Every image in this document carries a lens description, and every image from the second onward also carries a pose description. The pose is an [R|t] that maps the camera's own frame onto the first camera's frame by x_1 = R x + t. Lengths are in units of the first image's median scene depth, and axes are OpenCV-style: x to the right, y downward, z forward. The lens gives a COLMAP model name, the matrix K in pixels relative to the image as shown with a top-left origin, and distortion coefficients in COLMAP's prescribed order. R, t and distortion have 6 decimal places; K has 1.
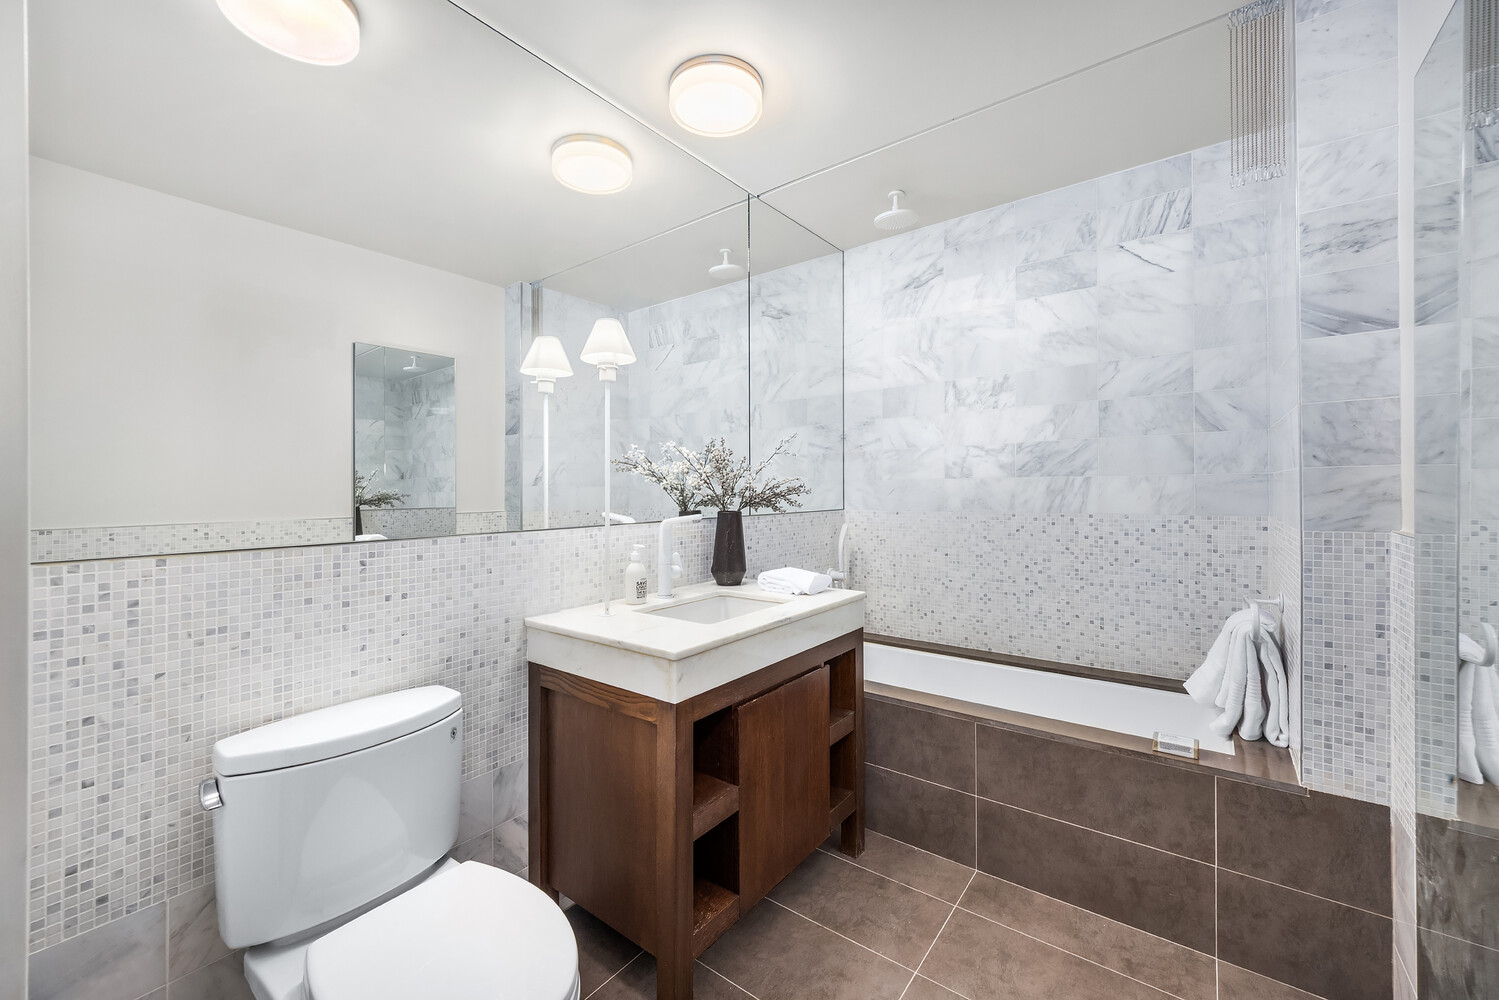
lens RADIAL K [[593.3, 0, 747.3], [0, 593.3, 492.4], [0, 0, 1]] dist [0.002893, 0.000316]
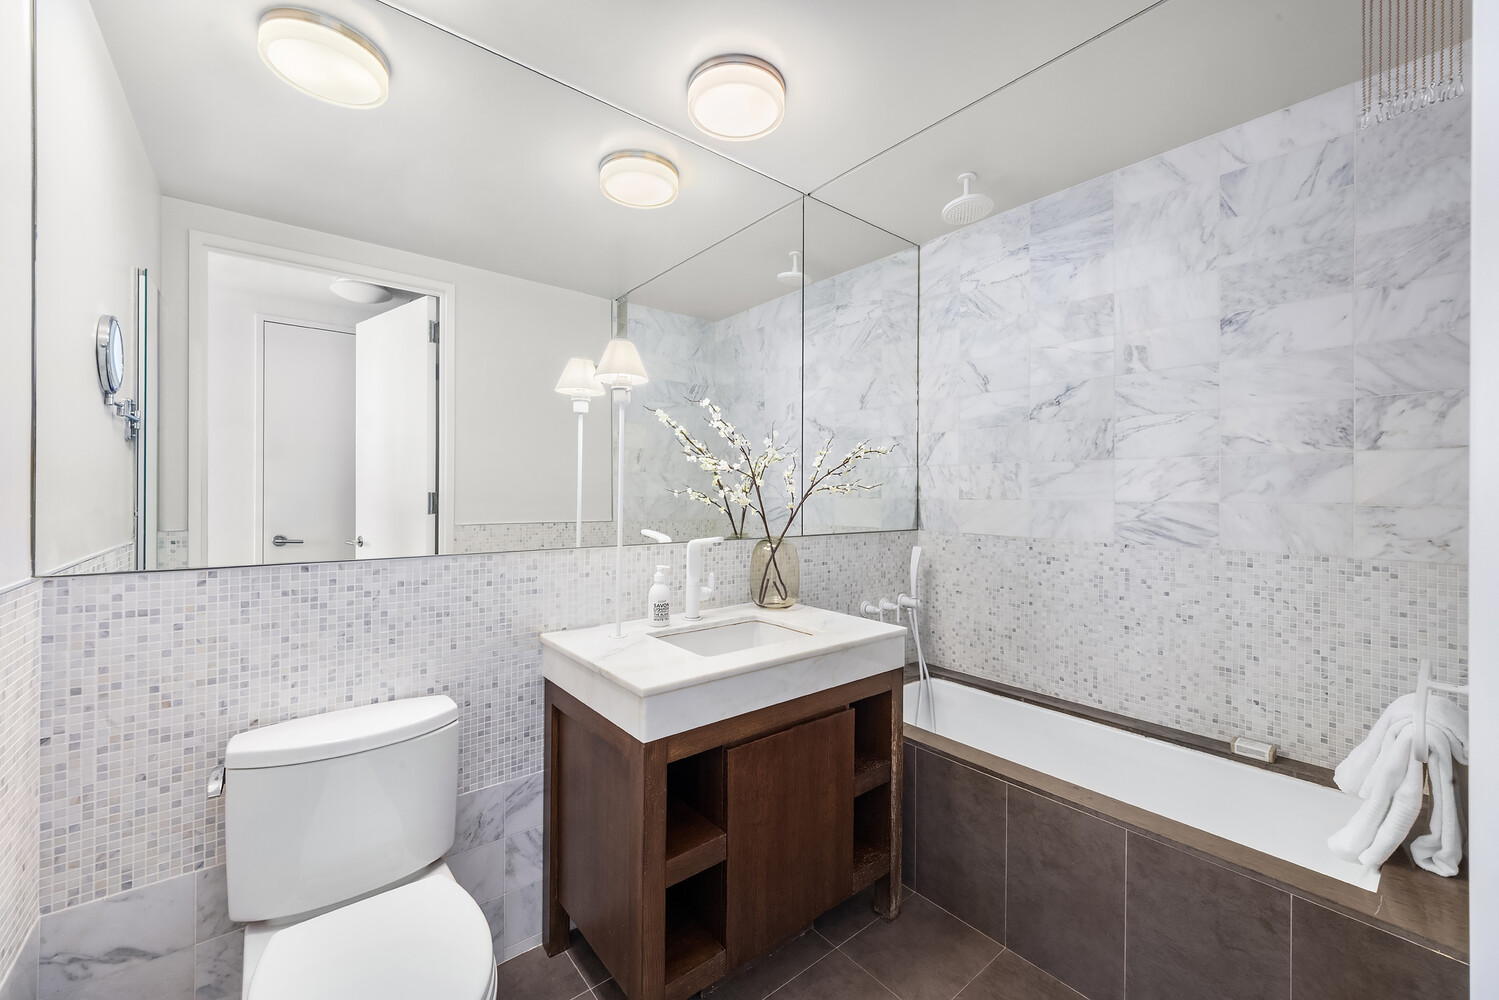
lens RADIAL K [[593.3, 0, 748.3], [0, 593.3, 498.4], [0, 0, 1]] dist [0.002893, 0.000316]
pose [[0.971330, 0.020351, -0.236862, 0.192284], [-0.017877, 0.999761, 0.012591, -0.039536], [0.237062, -0.007996, 0.971462, 0.080176]]
